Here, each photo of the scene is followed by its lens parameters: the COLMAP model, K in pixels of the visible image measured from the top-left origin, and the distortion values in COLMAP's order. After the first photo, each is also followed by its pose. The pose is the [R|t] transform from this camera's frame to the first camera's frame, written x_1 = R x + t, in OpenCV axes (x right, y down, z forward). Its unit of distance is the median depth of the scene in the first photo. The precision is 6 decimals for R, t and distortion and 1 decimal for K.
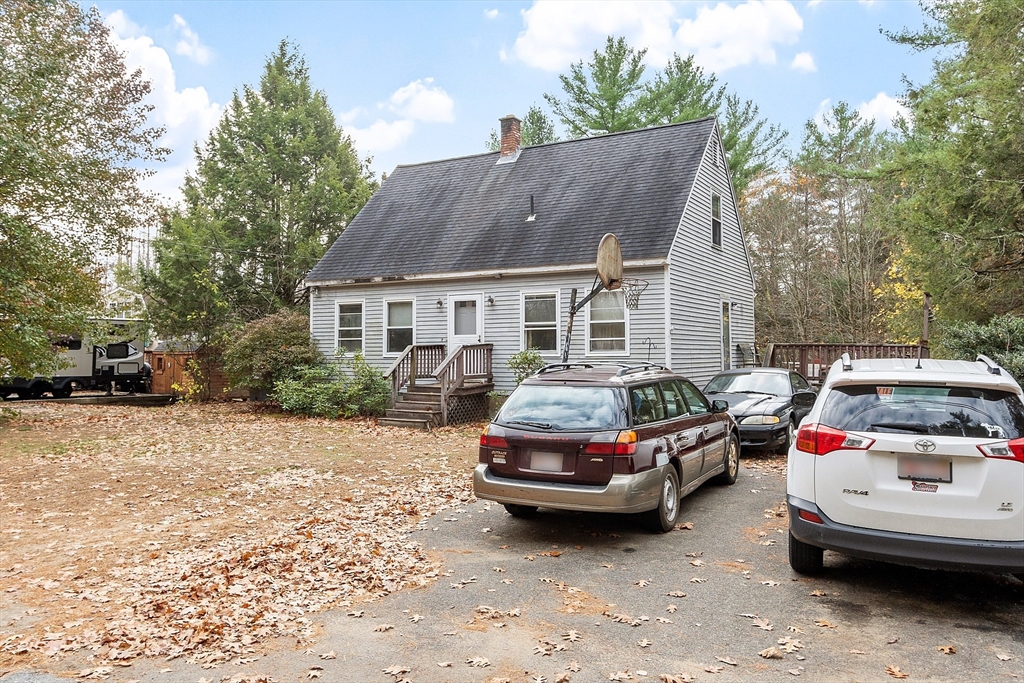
lens RADIAL K [[770.1, 0, 511.5], [0, 770.1, 342.5], [0, 0, 1]] dist [0.007307, -0.000797]
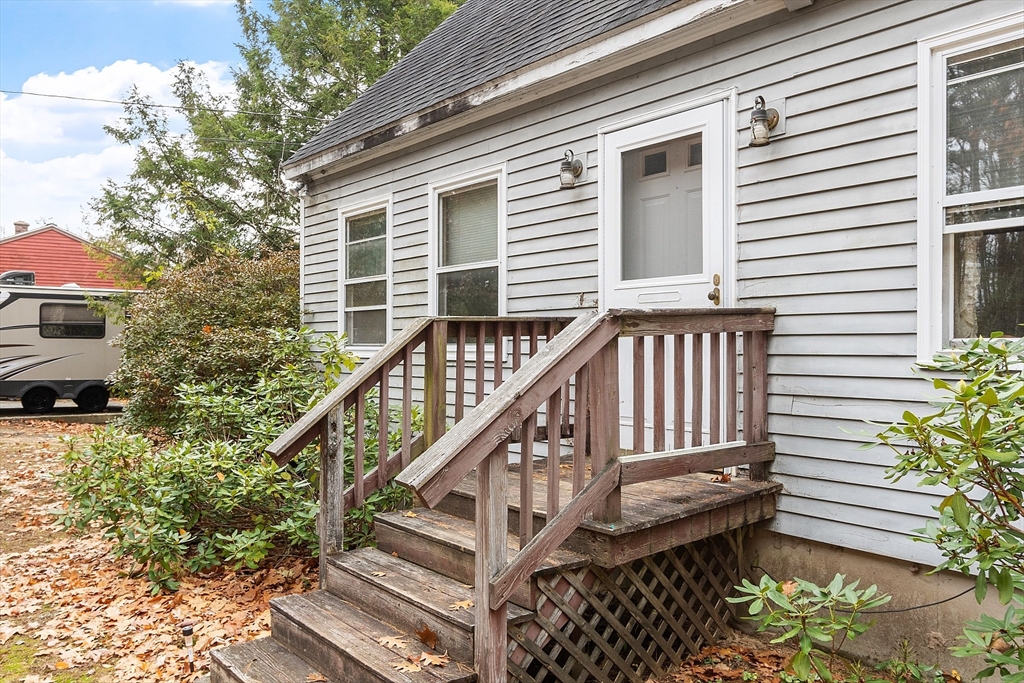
lens RADIAL K [[770.1, 0, 506.1], [0, 770.1, 341.6], [0, 0, 1]] dist [0.007307, -0.000797]
pose [[0.937833, 0.002215, -0.347080, -0.019040], [0.000695, 0.999966, 0.008259, 0.009493], [0.347087, -0.007987, 0.937799, 0.745736]]
